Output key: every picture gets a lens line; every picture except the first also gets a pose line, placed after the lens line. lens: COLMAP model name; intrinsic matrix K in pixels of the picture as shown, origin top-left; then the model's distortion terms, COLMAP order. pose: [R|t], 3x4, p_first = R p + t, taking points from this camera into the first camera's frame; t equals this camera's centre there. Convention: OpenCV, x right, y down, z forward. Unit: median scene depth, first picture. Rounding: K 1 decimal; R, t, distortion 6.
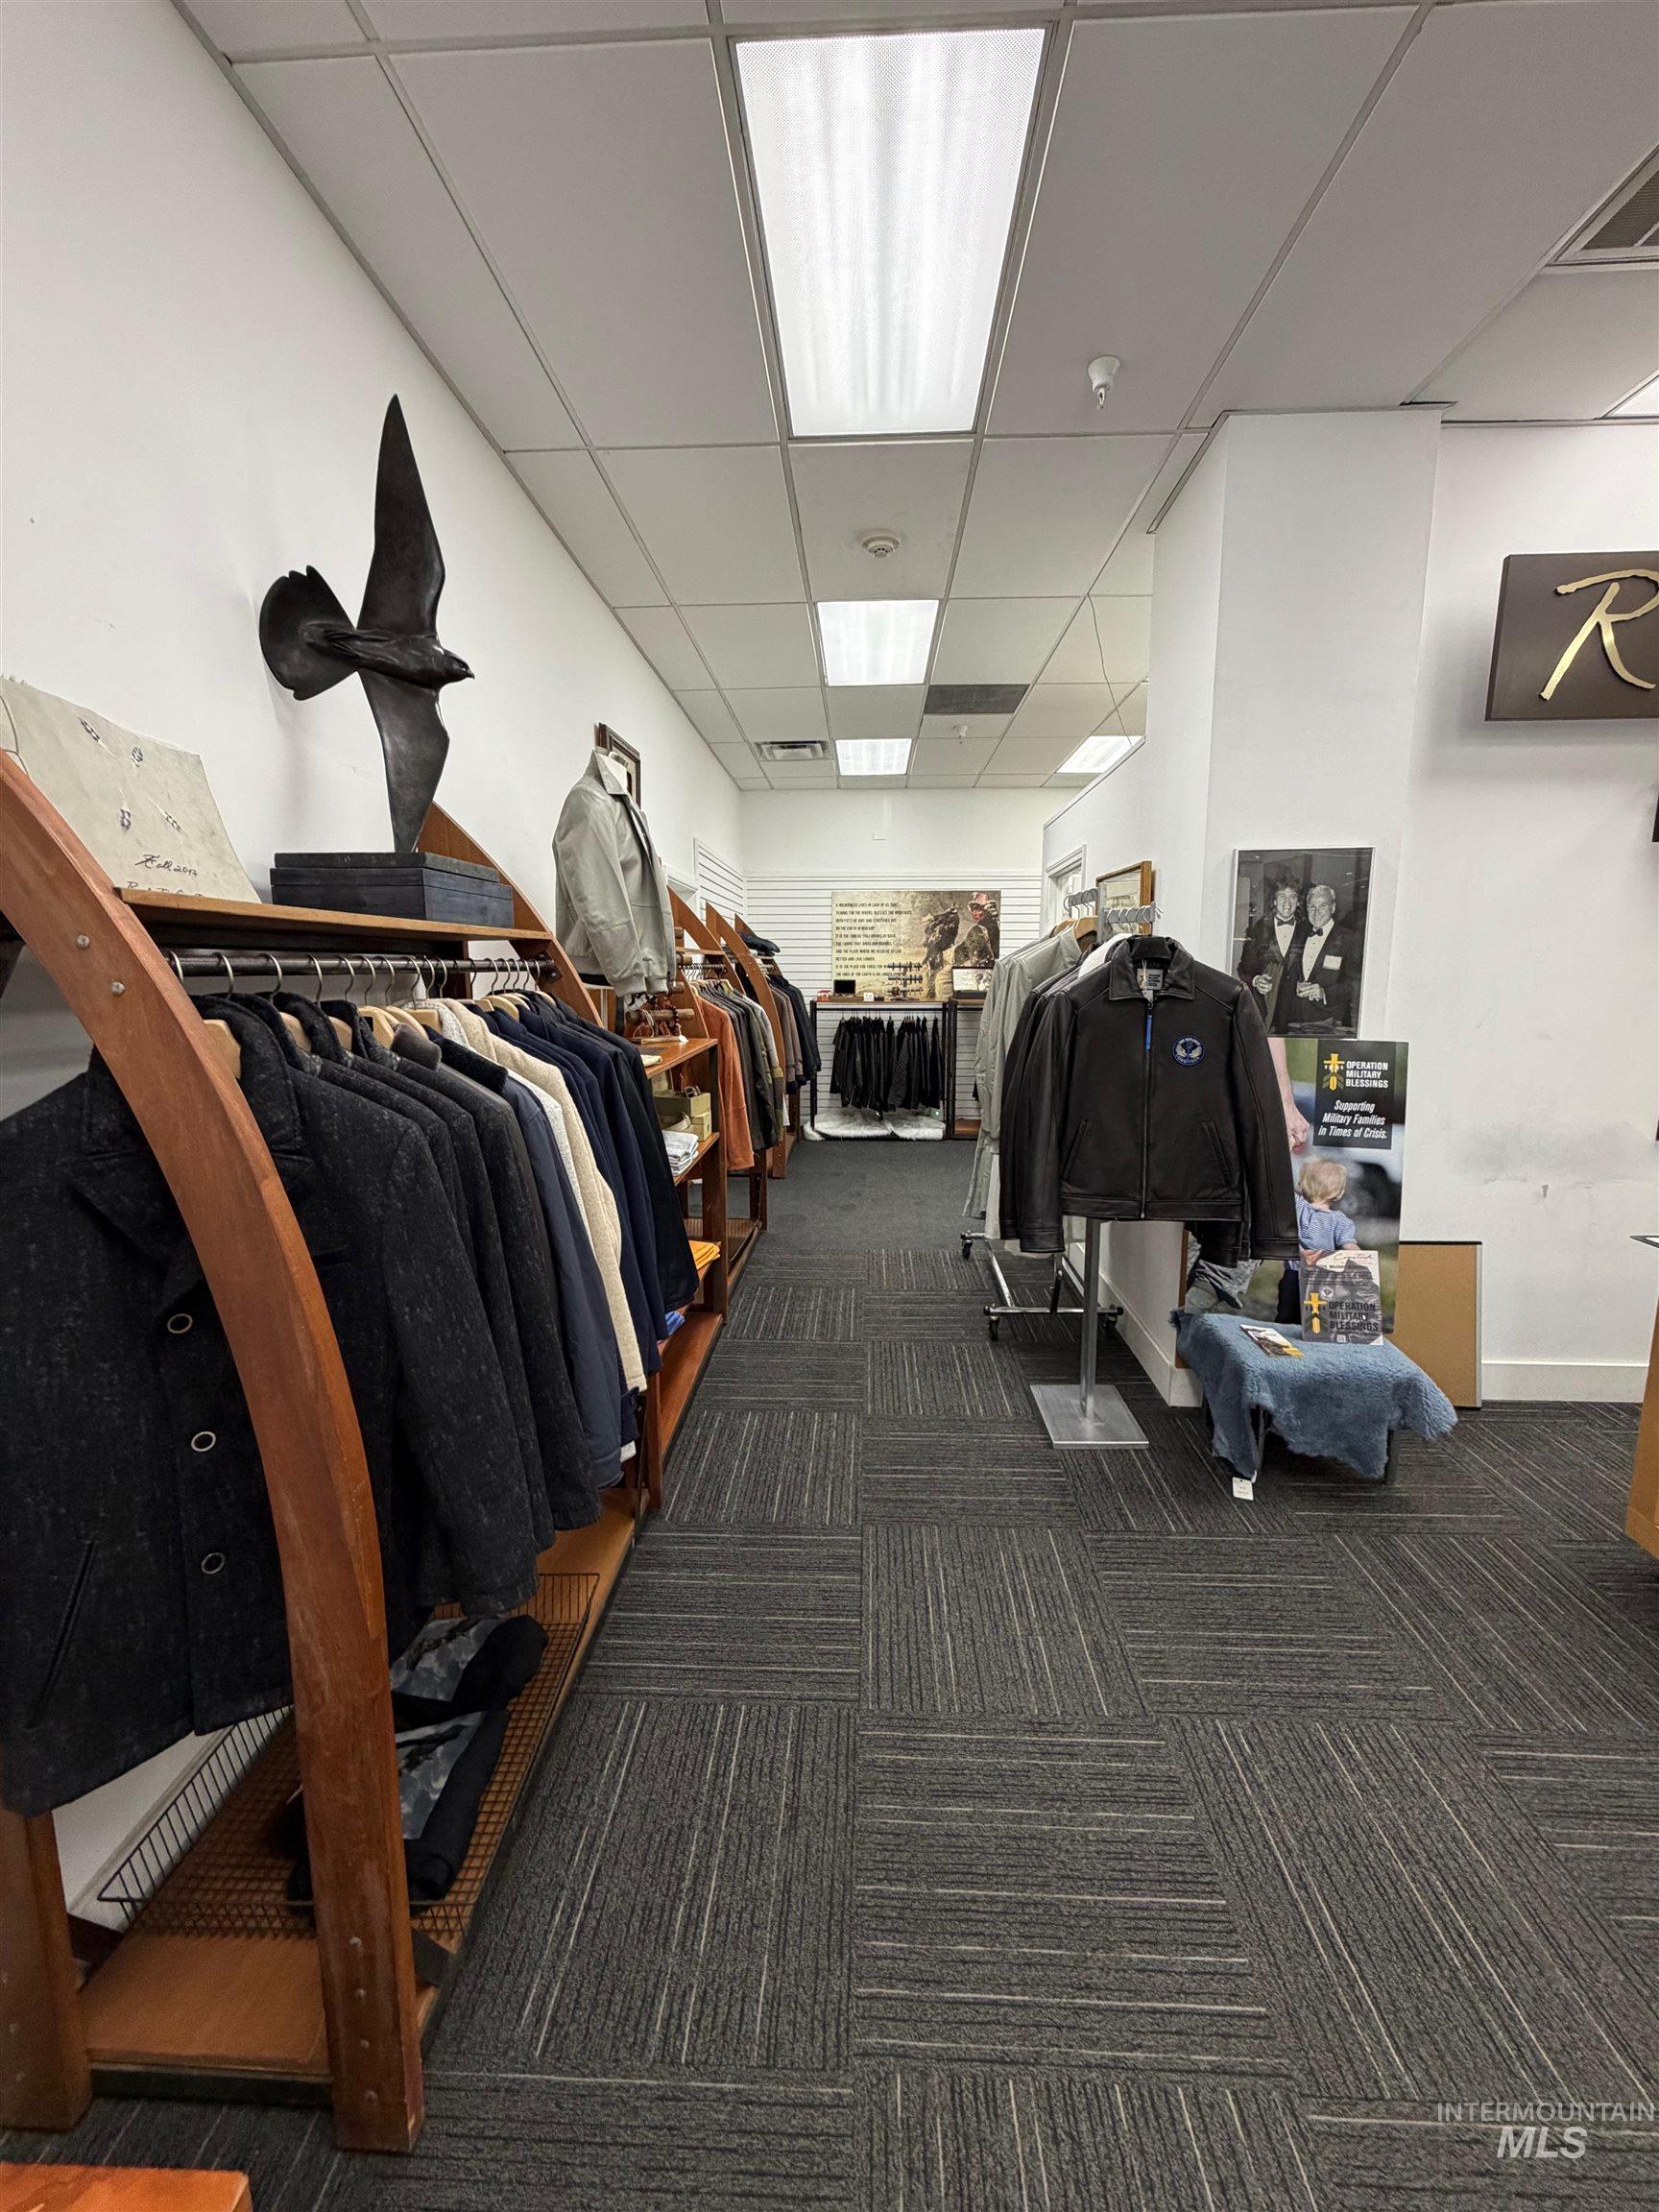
lens RADIAL K [[877.4, 0, 831.4], [0, 877.4, 1100.2], [0, 0, 1]] dist [0.001352, -0.000302]
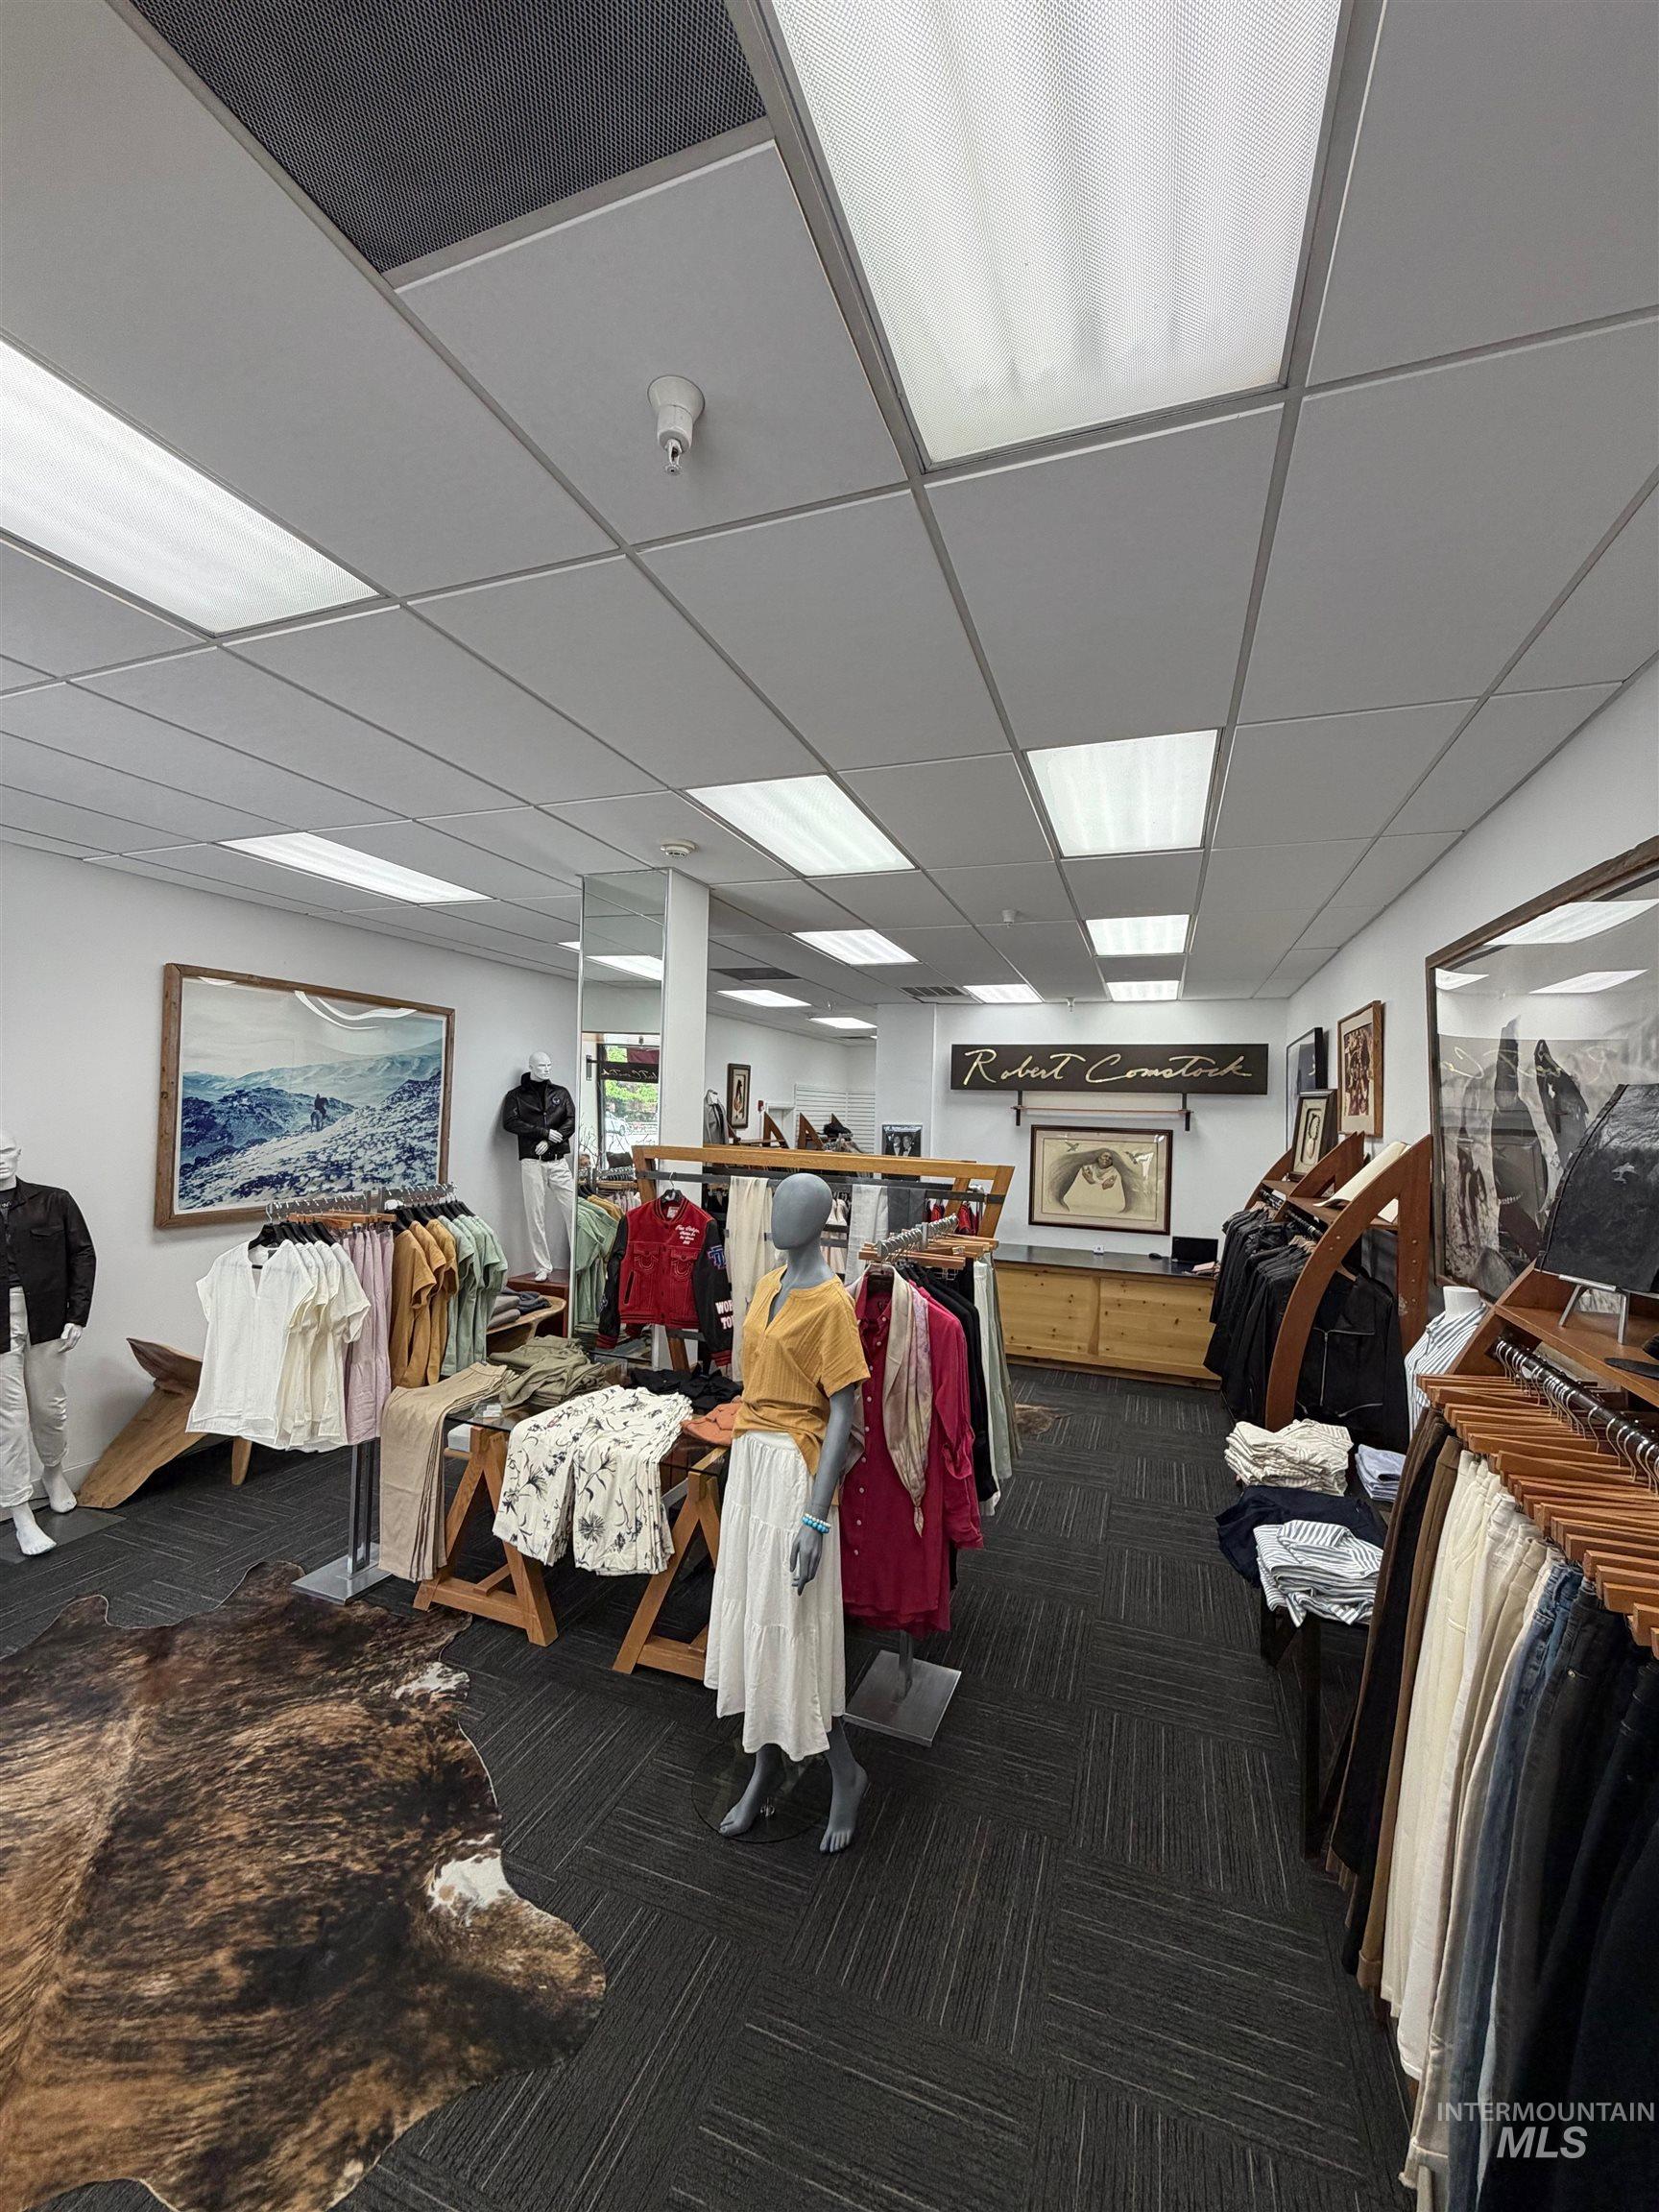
lens RADIAL K [[877.4, 0, 835.1], [0, 877.4, 1097.3], [0, 0, 1]] dist [0.001352, -0.000302]
pose [[0.952331, 0.023868, -0.304131, 1.294105], [-0.075569, 0.984320, -0.159384, 0.152303], [0.295559, 0.174769, 0.939202, -2.167561]]
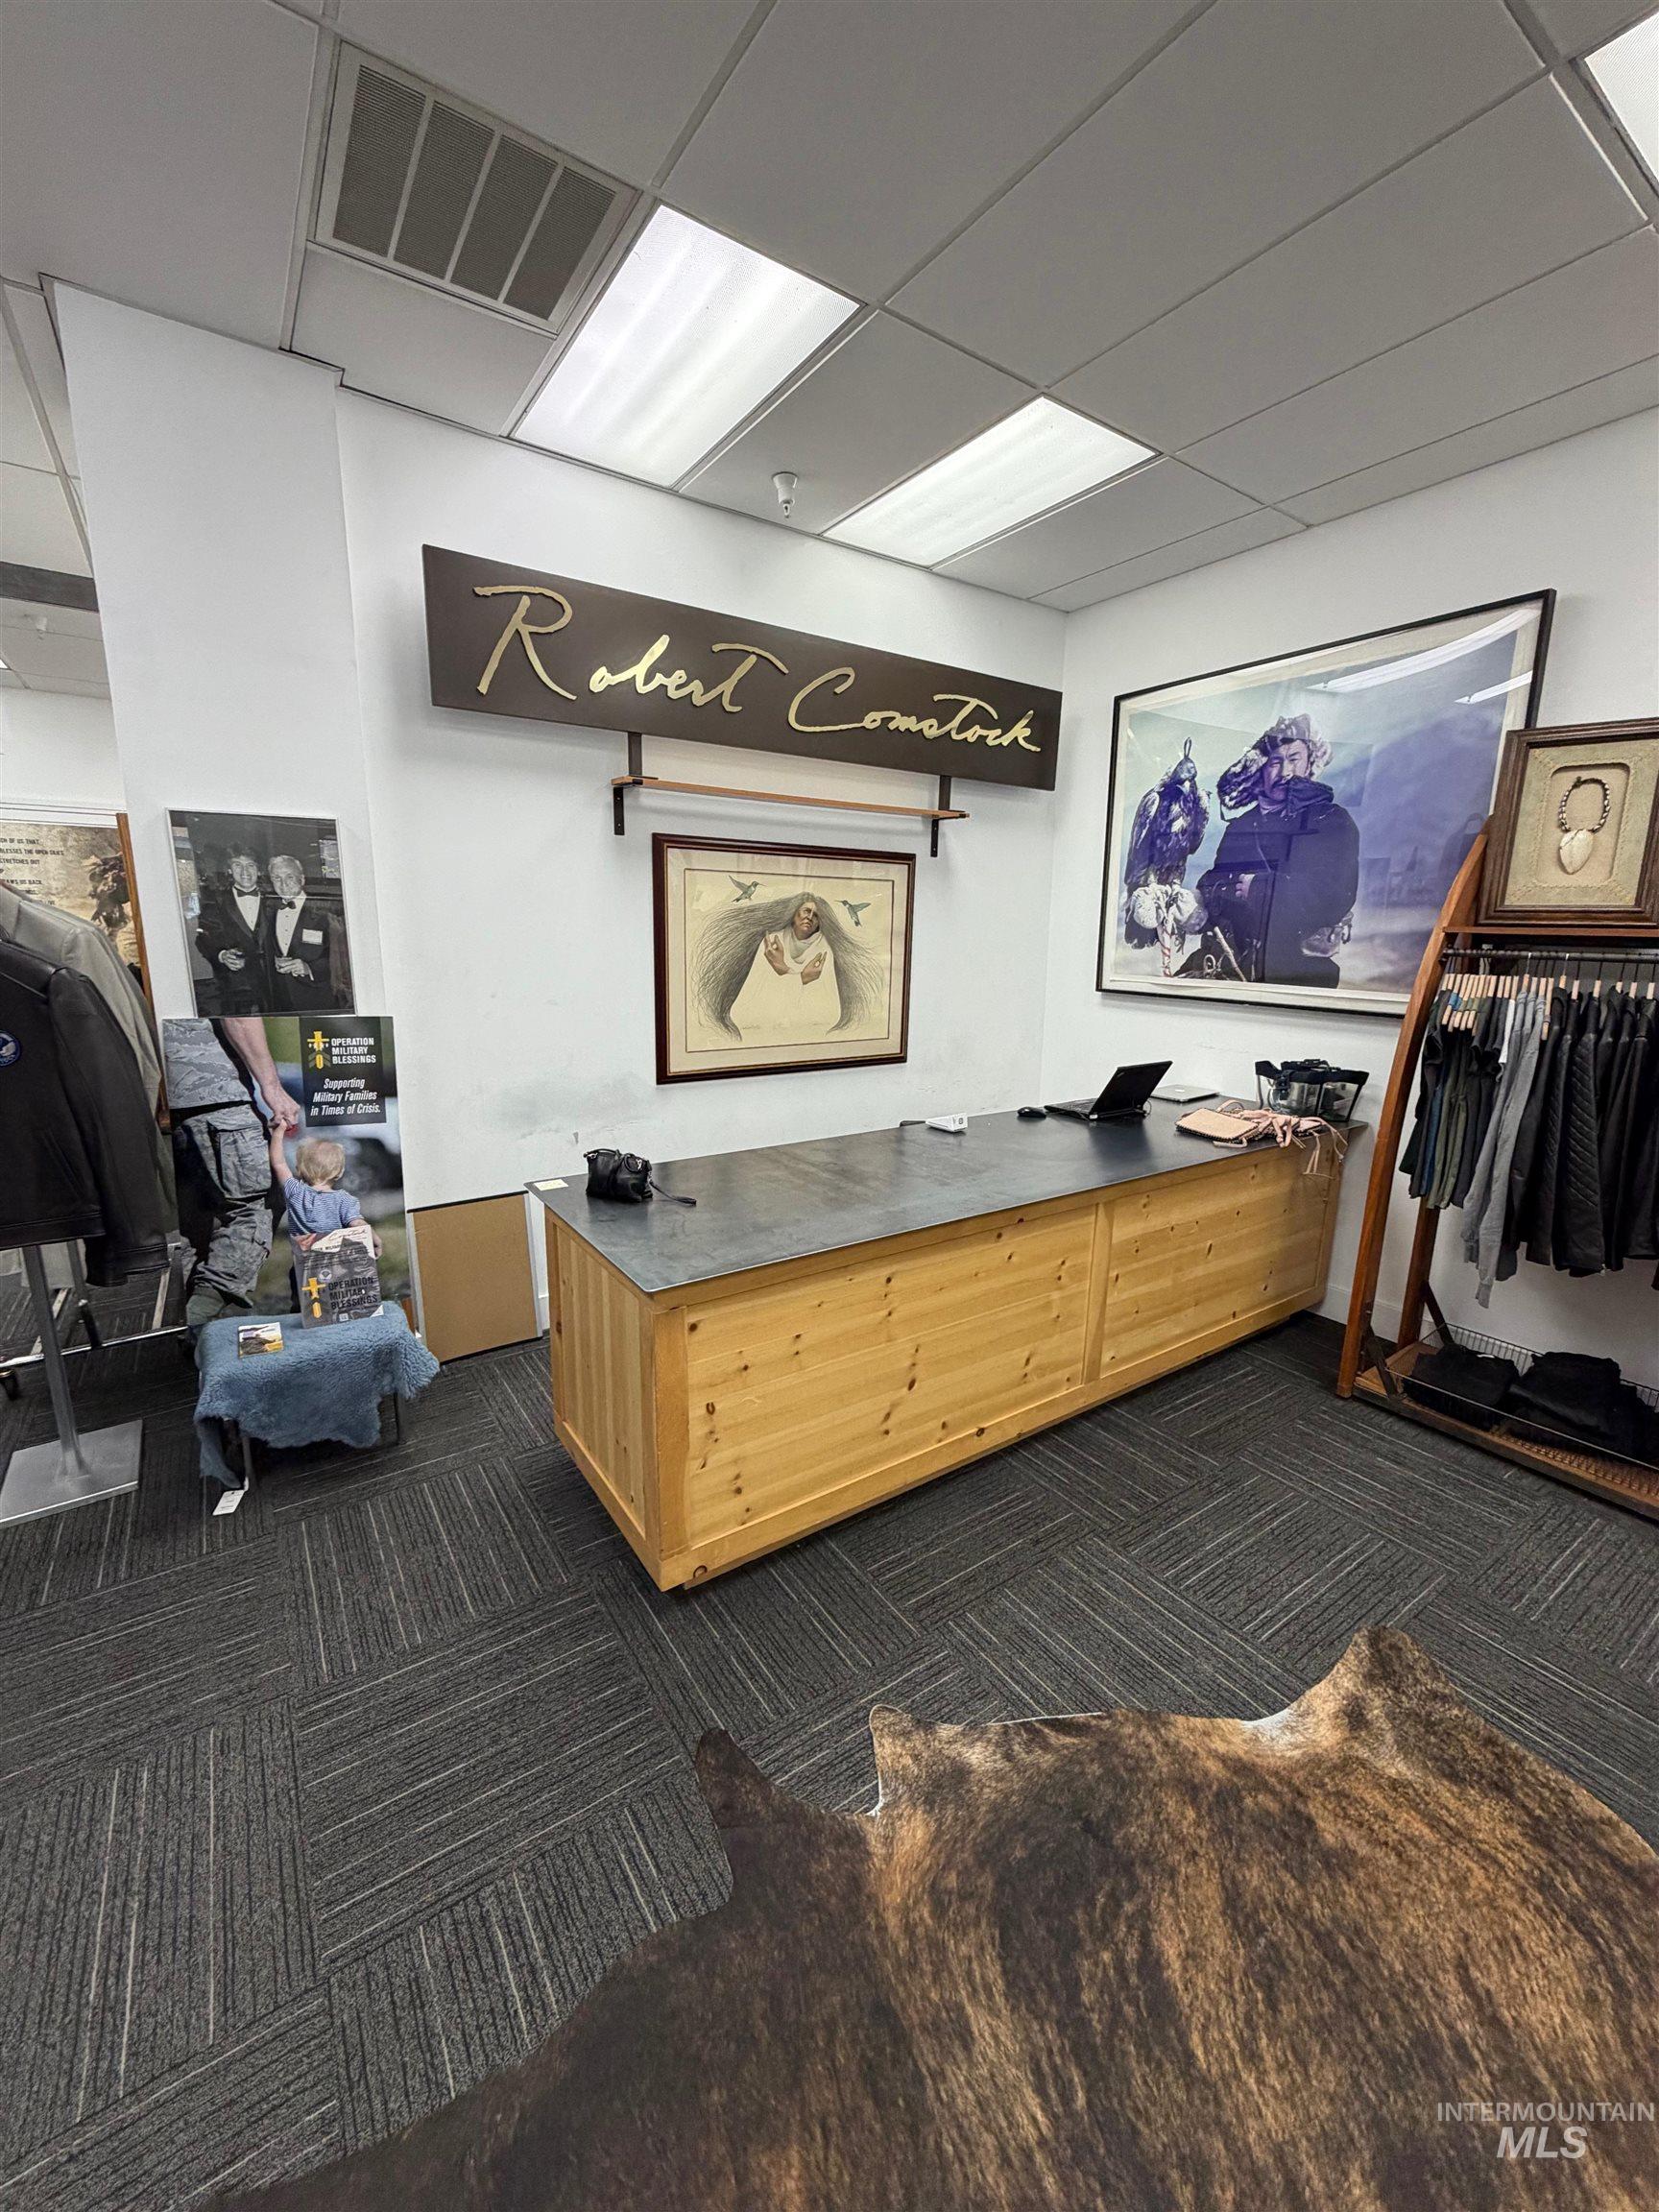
lens RADIAL K [[877.4, 0, 831.8], [0, 877.4, 1099.7], [0, 0, 1]] dist [0.001352, -0.000302]
pose [[0.797883, -0.105084, 0.593582, 0.441058], [0.074678, 0.994334, 0.075650, -0.008662], [-0.598169, -0.016033, 0.801210, -0.124671]]
